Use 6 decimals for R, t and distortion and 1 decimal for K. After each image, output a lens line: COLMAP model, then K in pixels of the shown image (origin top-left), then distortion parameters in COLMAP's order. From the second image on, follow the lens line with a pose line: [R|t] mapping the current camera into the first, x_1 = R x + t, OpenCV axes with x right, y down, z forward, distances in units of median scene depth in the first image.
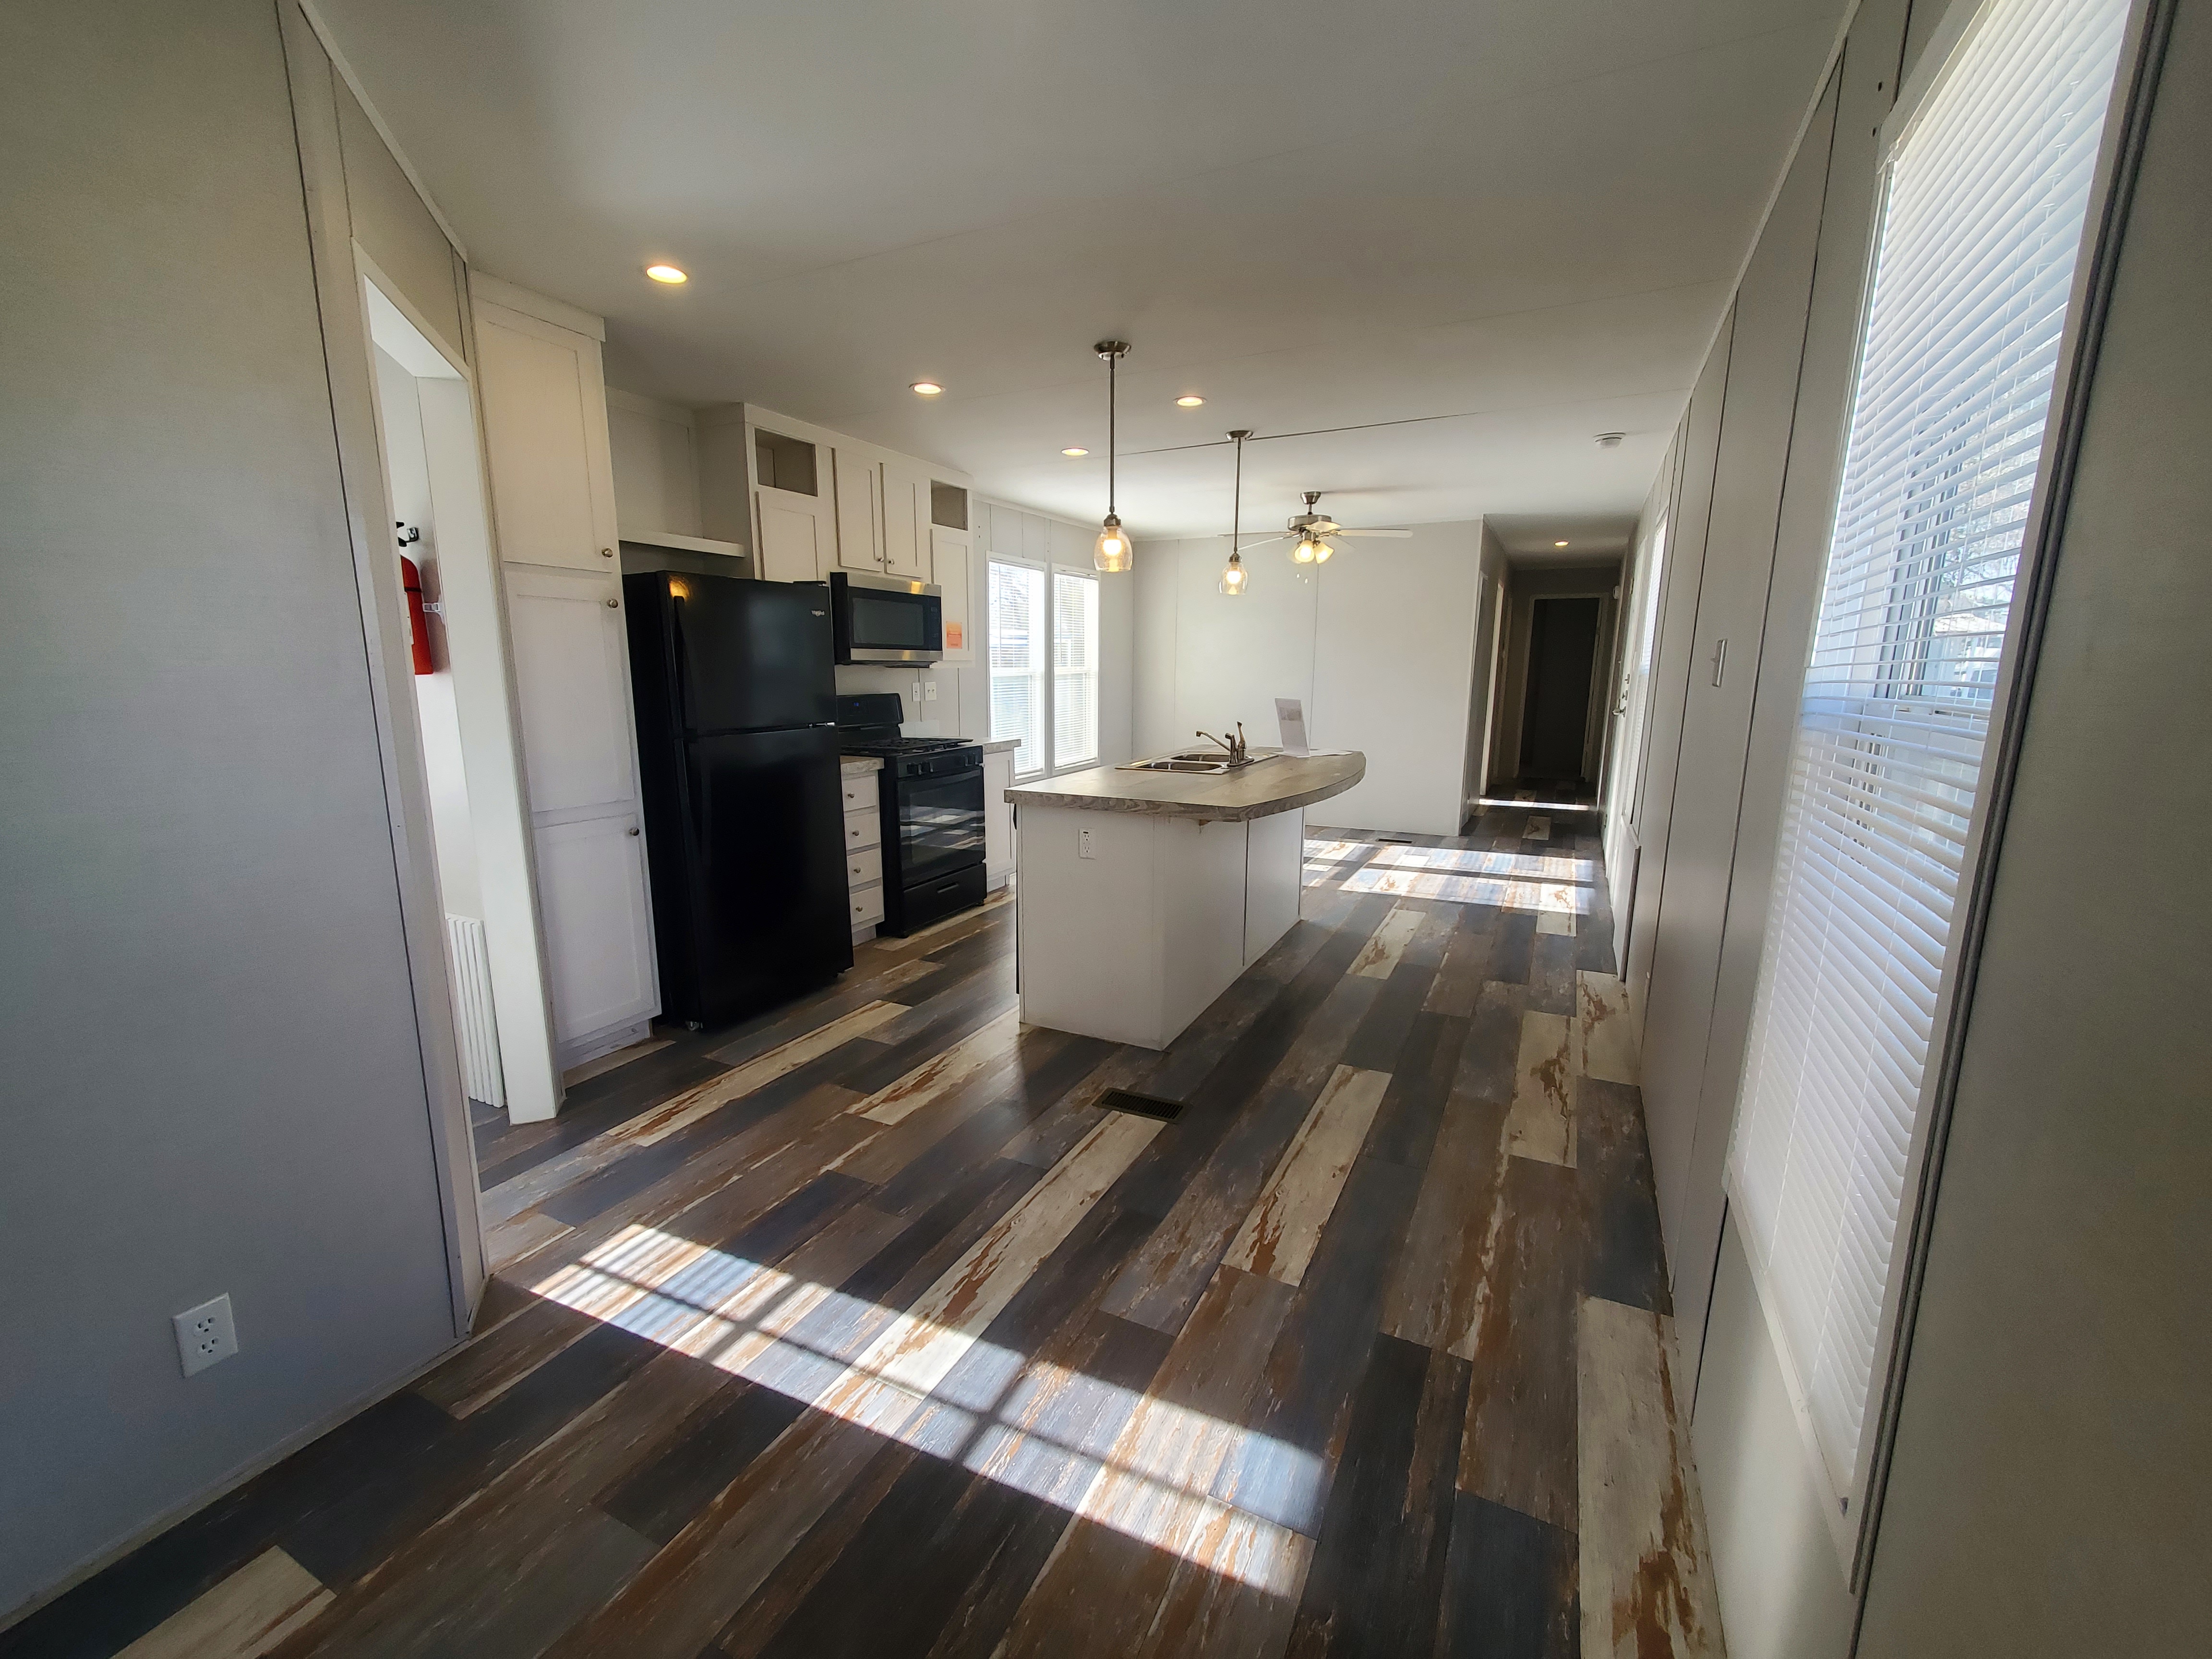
lens RADIAL K [[918.3, 0, 1098.9], [0, 918.3, 835.2], [0, 0, 1]] dist [0.001367, 0.000277]
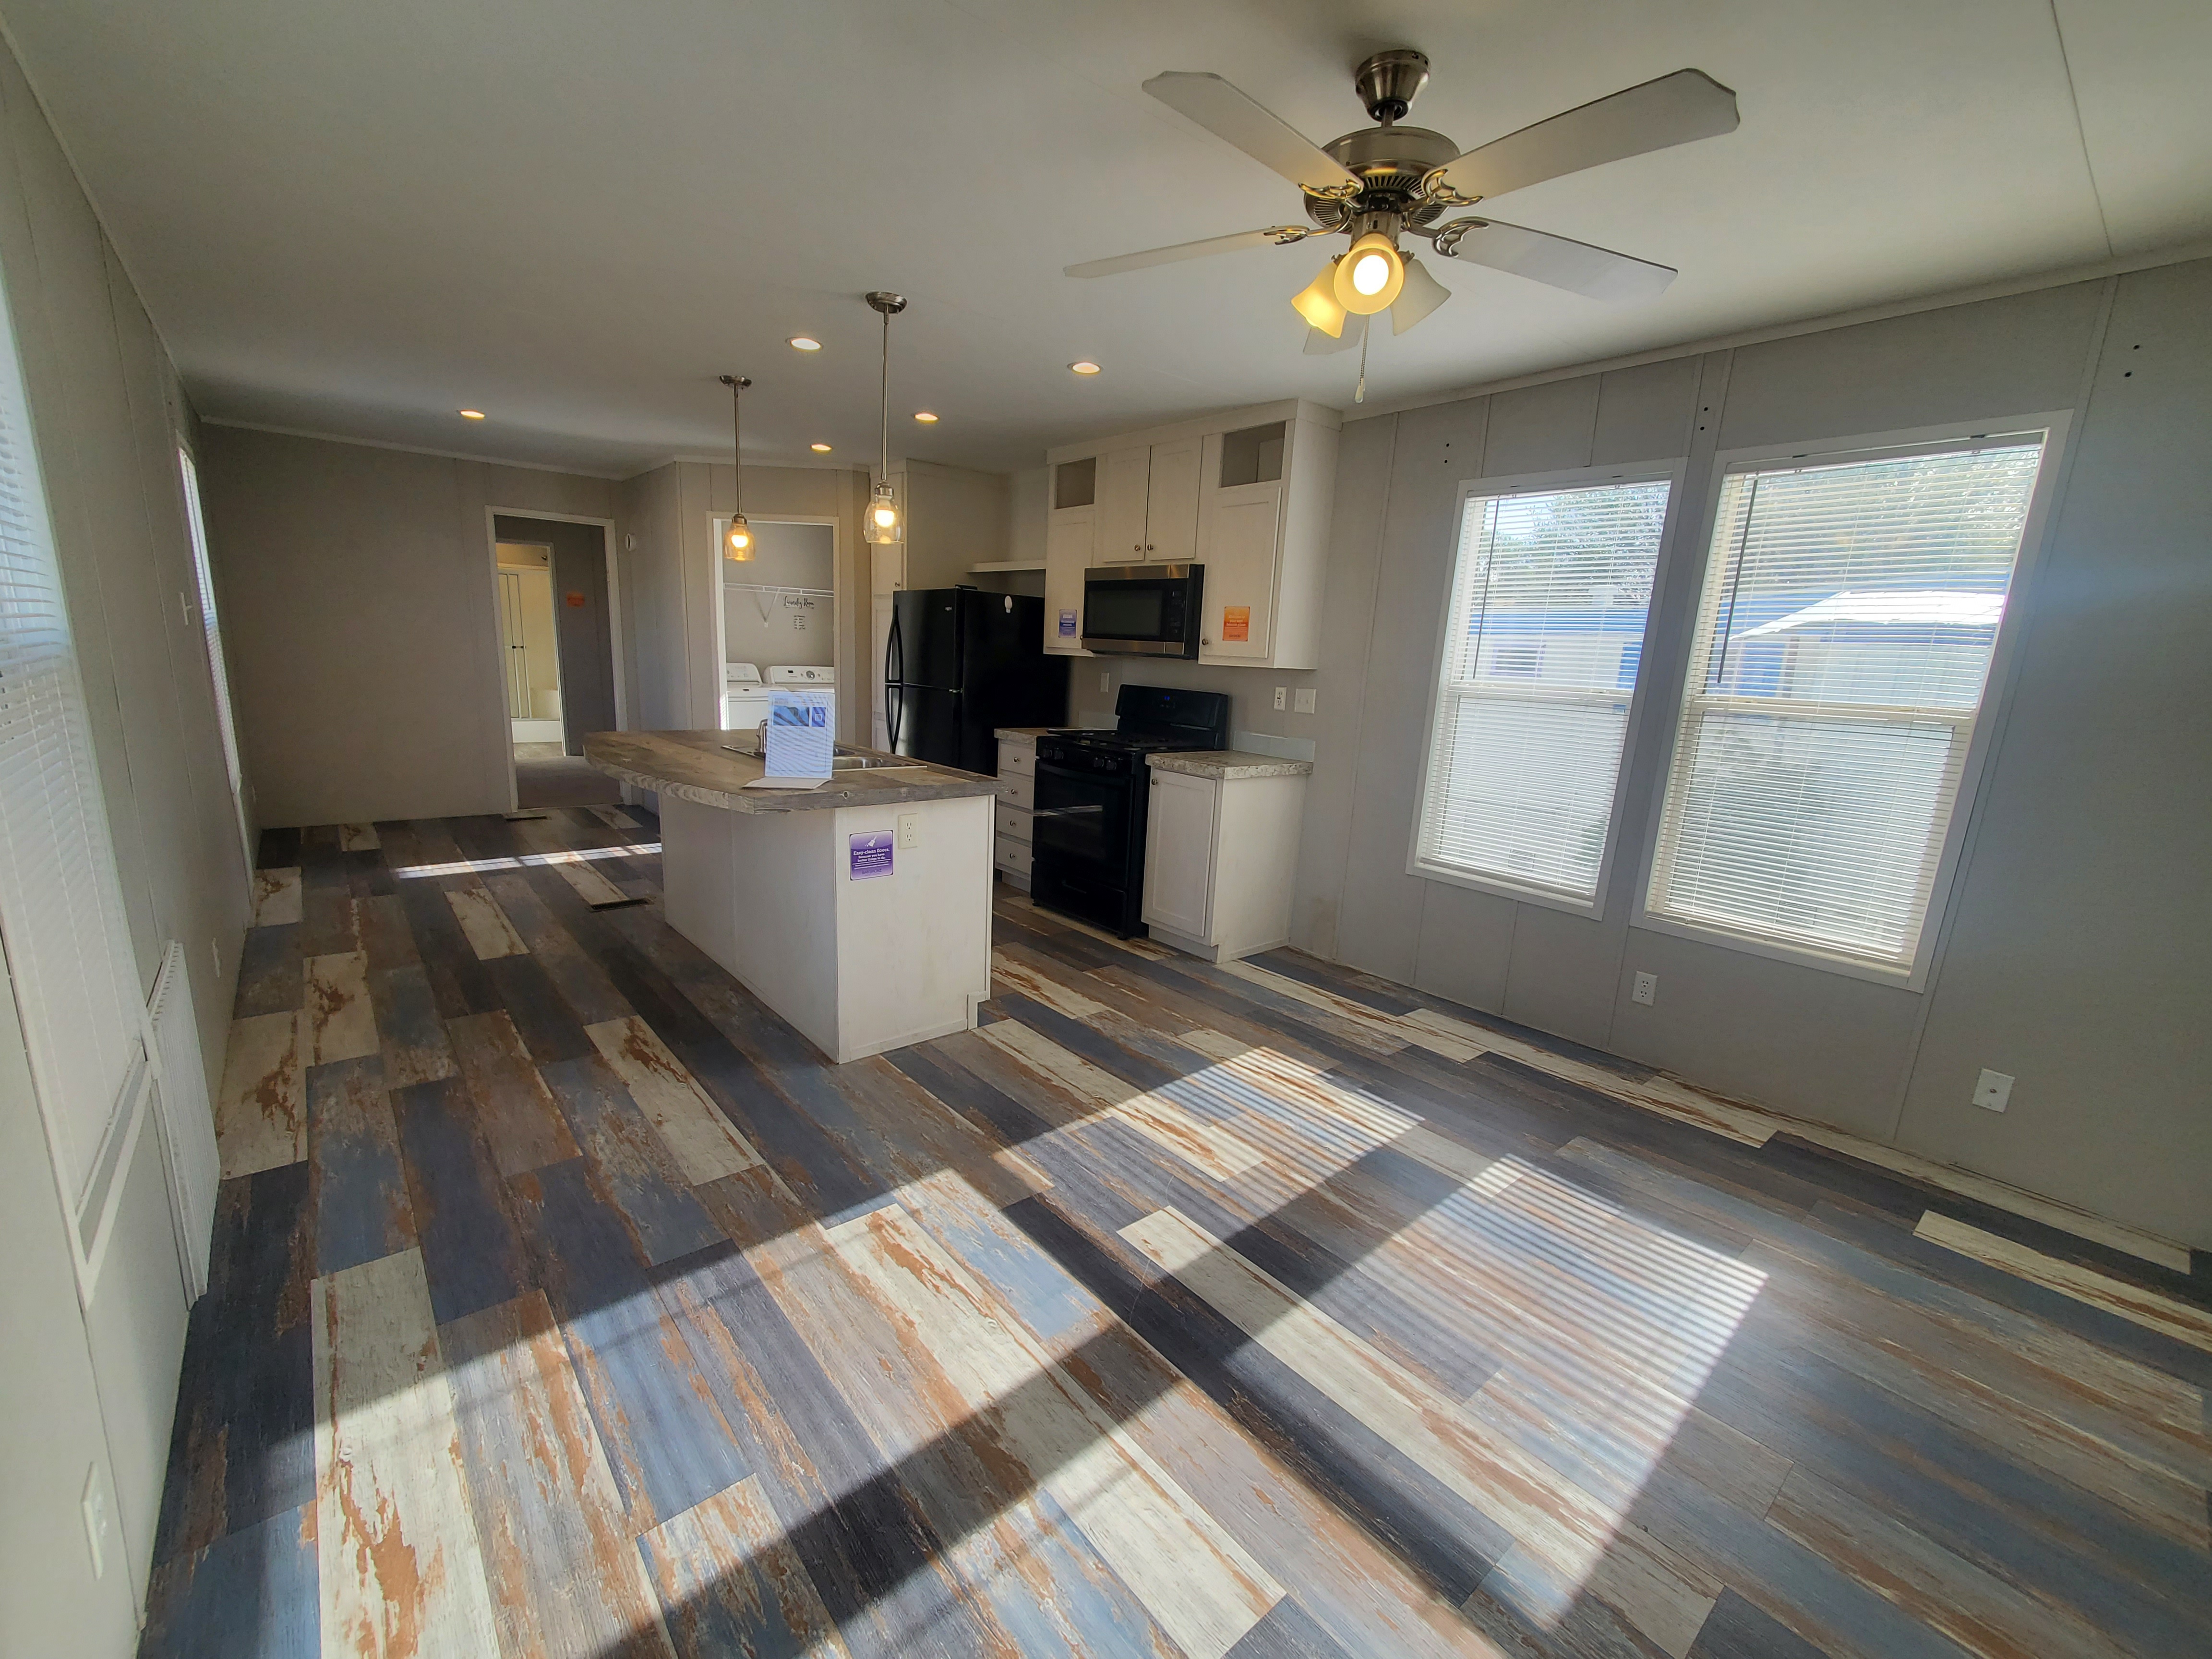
lens RADIAL K [[918.3, 0, 1098.2], [0, 918.3, 836.6], [0, 0, 1]] dist [0.001367, 0.000277]
pose [[-0.385314, 0.164295, -0.908042, 0.946140], [-0.215856, 0.940675, 0.261794, -0.342832], [0.897184, 0.296879, -0.326991, 1.818106]]
